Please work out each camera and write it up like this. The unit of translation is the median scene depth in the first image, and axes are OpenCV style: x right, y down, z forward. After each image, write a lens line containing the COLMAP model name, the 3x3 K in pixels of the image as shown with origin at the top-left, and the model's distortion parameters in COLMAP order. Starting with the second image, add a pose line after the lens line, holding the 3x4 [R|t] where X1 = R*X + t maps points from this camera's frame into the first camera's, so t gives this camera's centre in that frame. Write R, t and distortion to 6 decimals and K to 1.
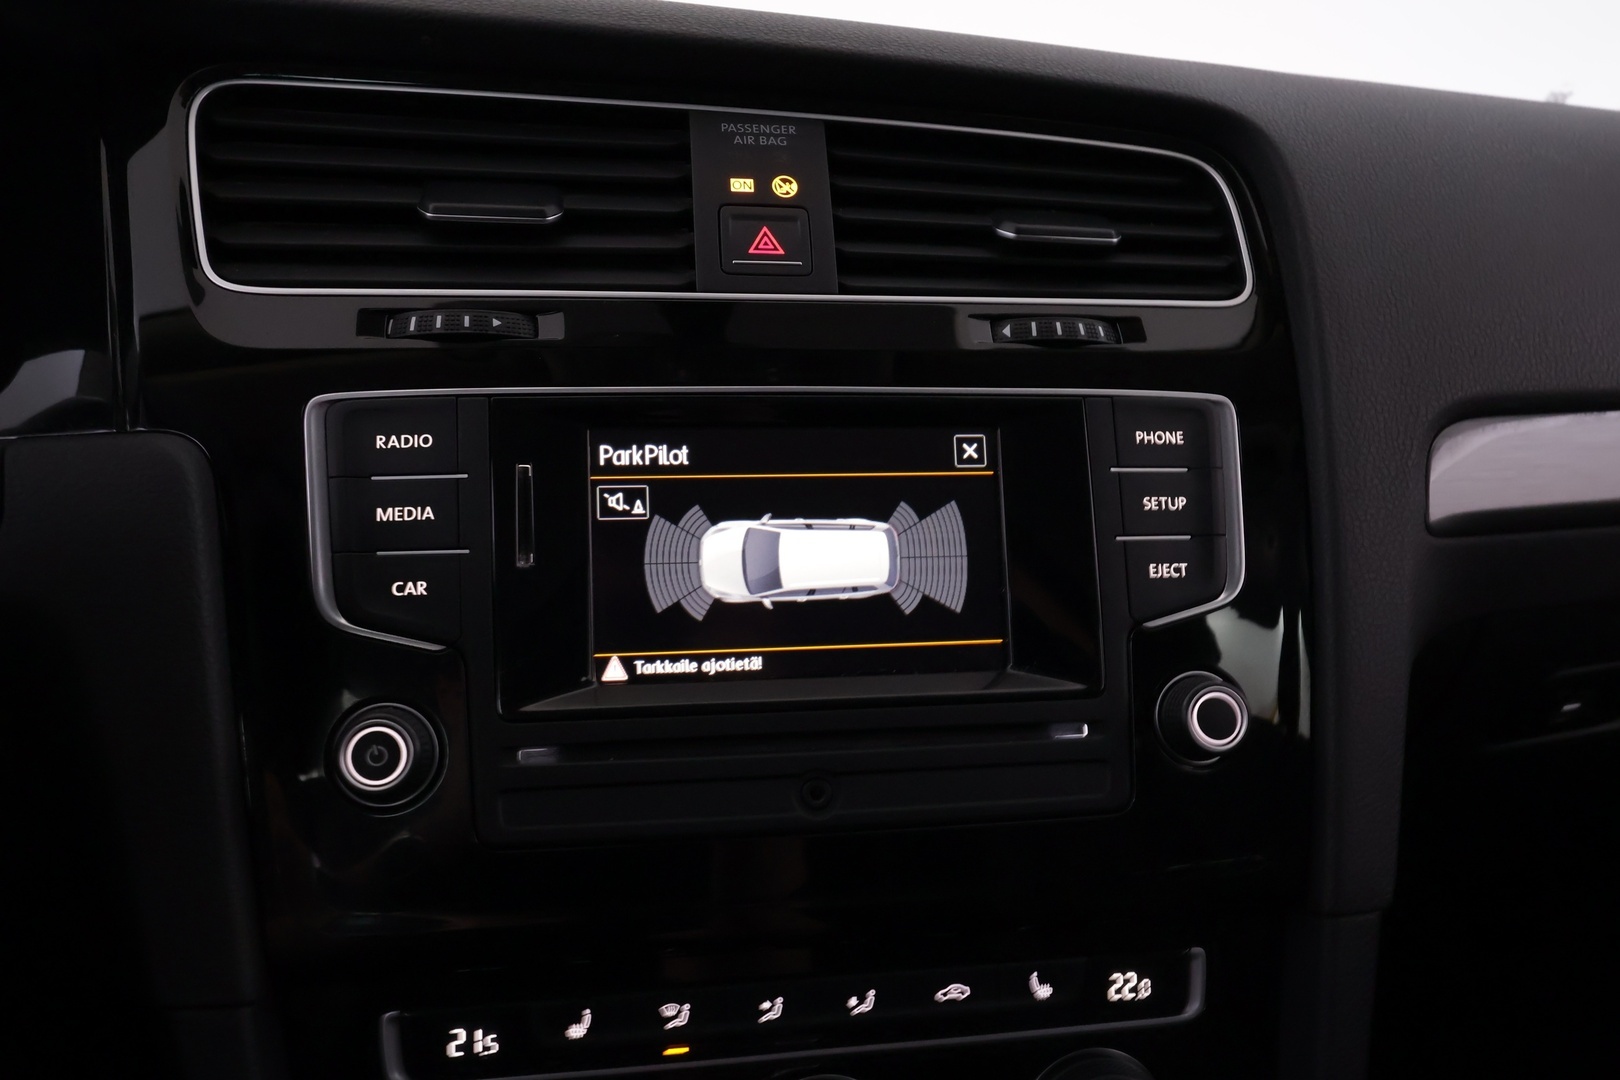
lens RADIAL K [[1220.8, 0, 810.0], [0, 1220.8, 540.0], [0, 0, 1]] dist [0.002066, 0.001454]
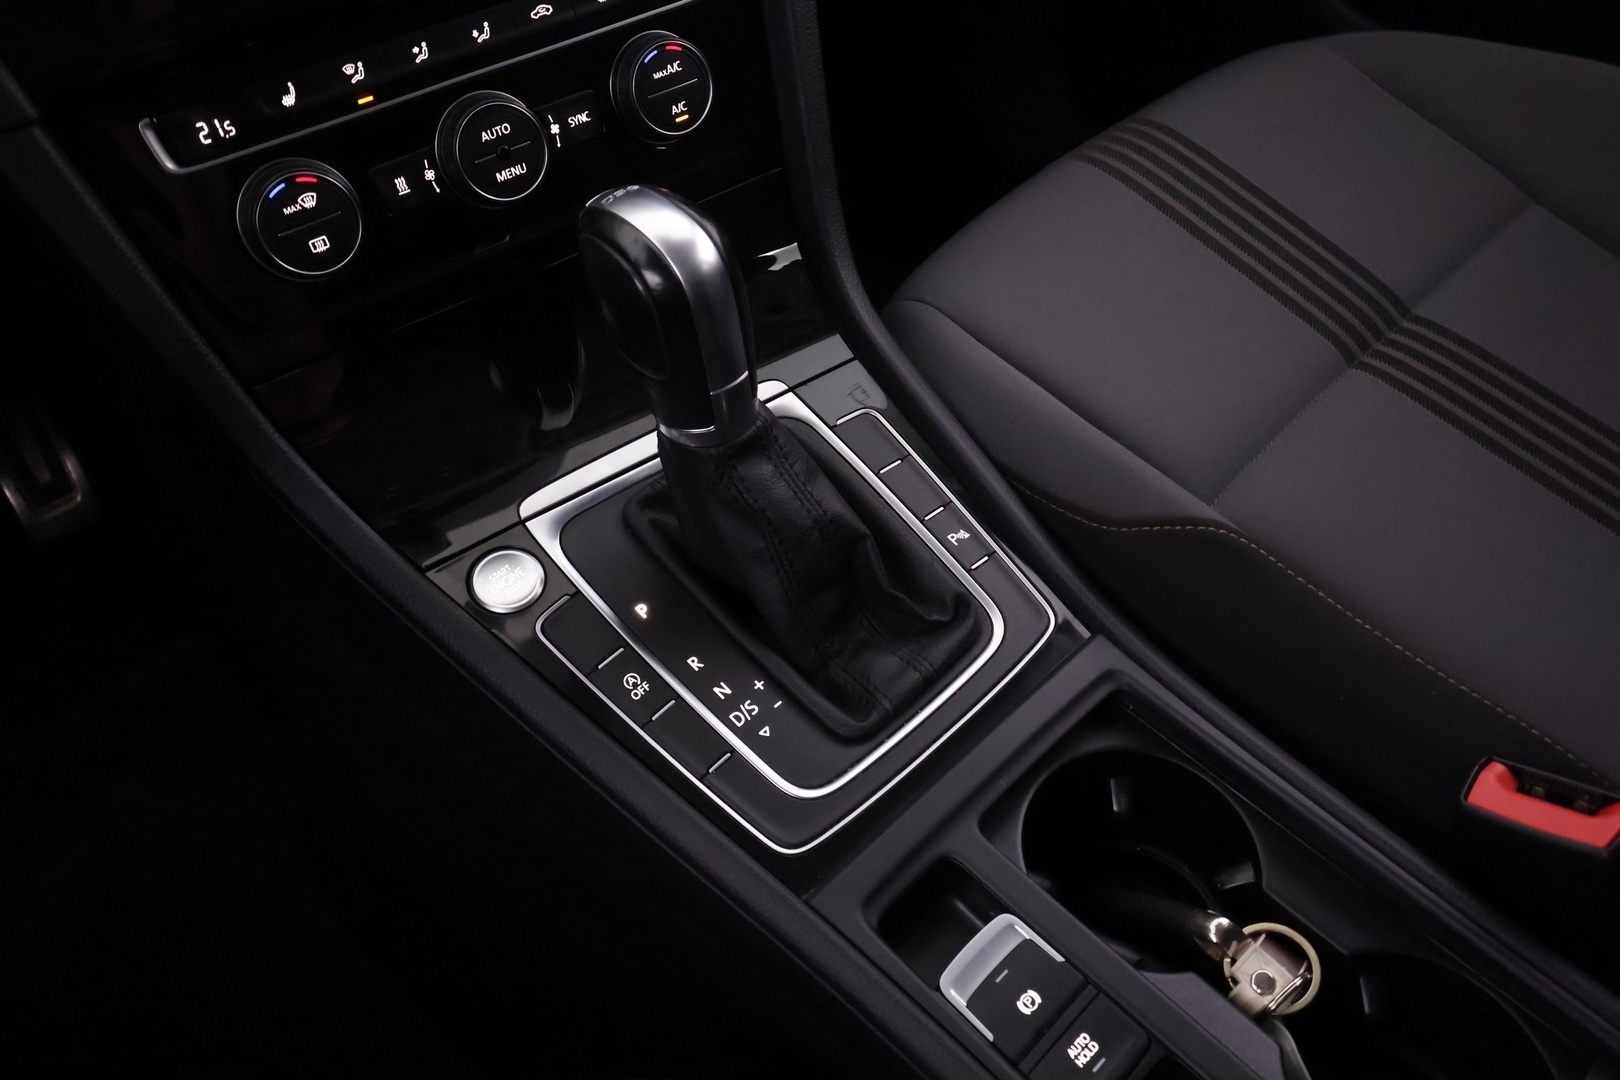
lens RADIAL K [[1202.5, 0, 810.0], [0, 1202.5, 540.0], [0, 0, 1]] dist [0.001101, -0.004757]
pose [[0.892219, -0.375944, 0.250223, -0.184062], [0.199861, 0.825570, 0.527721, 0.206720], [-0.404970, -0.420833, 0.811726, -0.510028]]
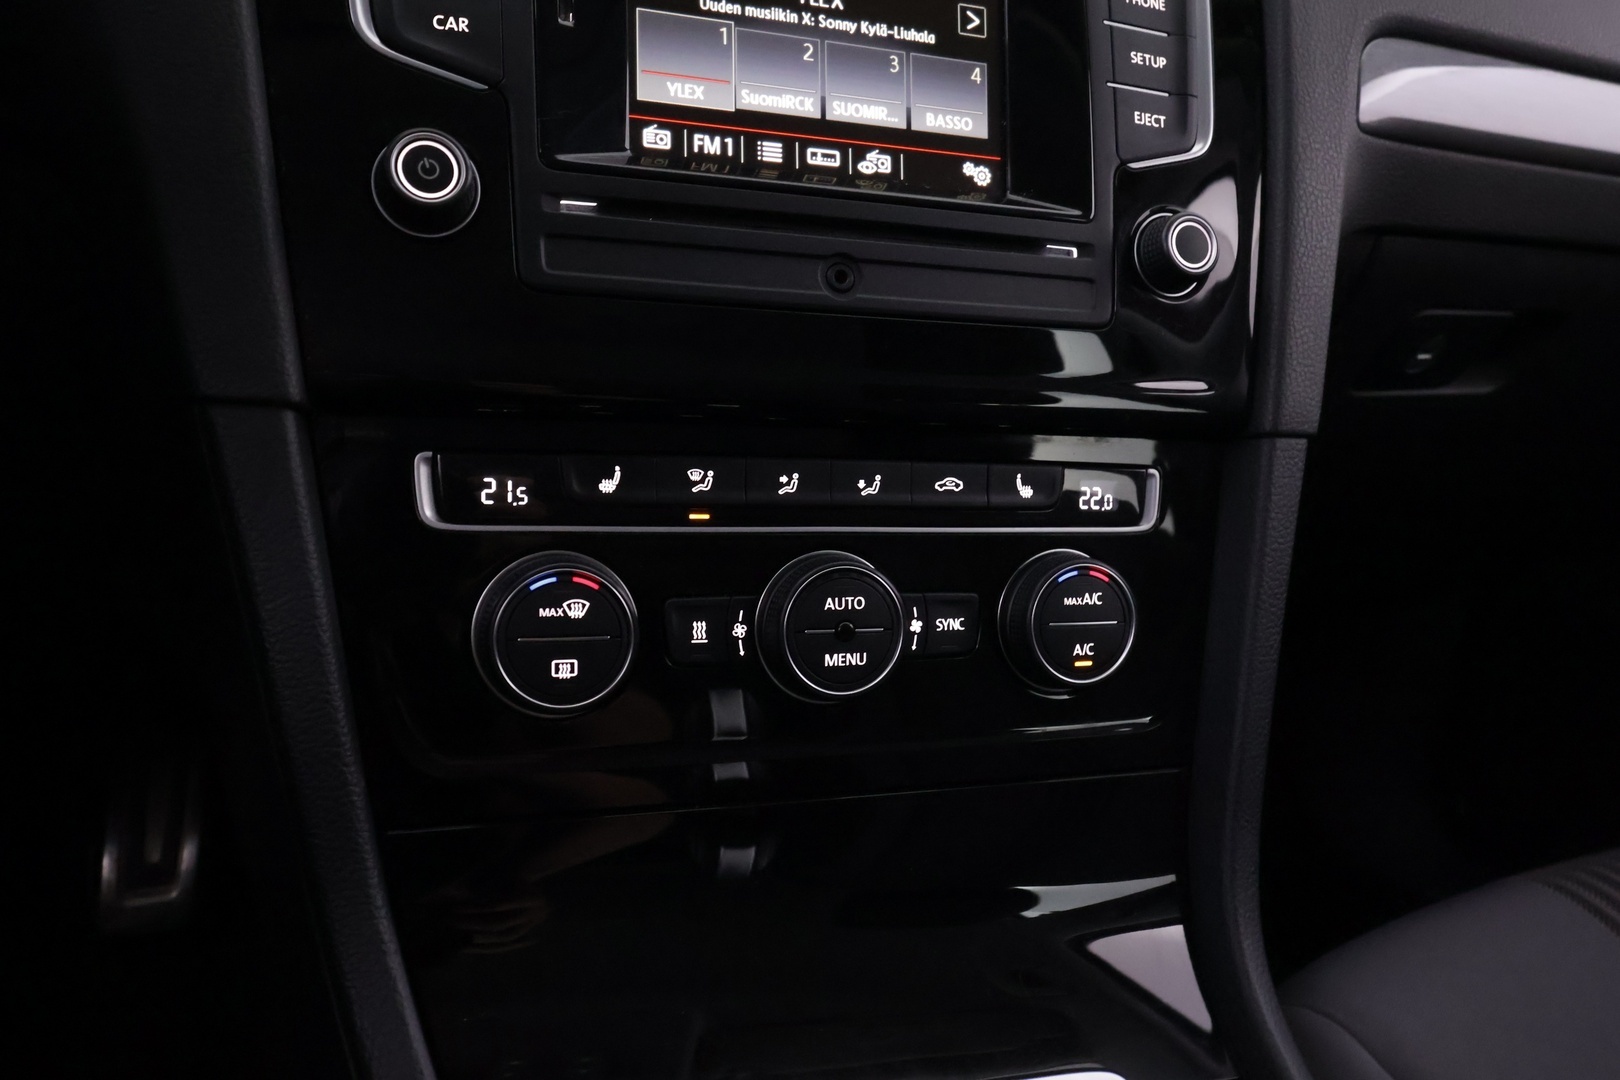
lens RADIAL K [[1202.5, 0, 810.0], [0, 1202.5, 540.0], [0, 0, 1]] dist [0.001101, -0.004757]
pose [[0.983542, 0.029453, 0.178262, -0.194197], [-0.041425, 0.997102, 0.063811, 0.360734], [-0.175866, -0.070145, 0.981912, -0.025916]]
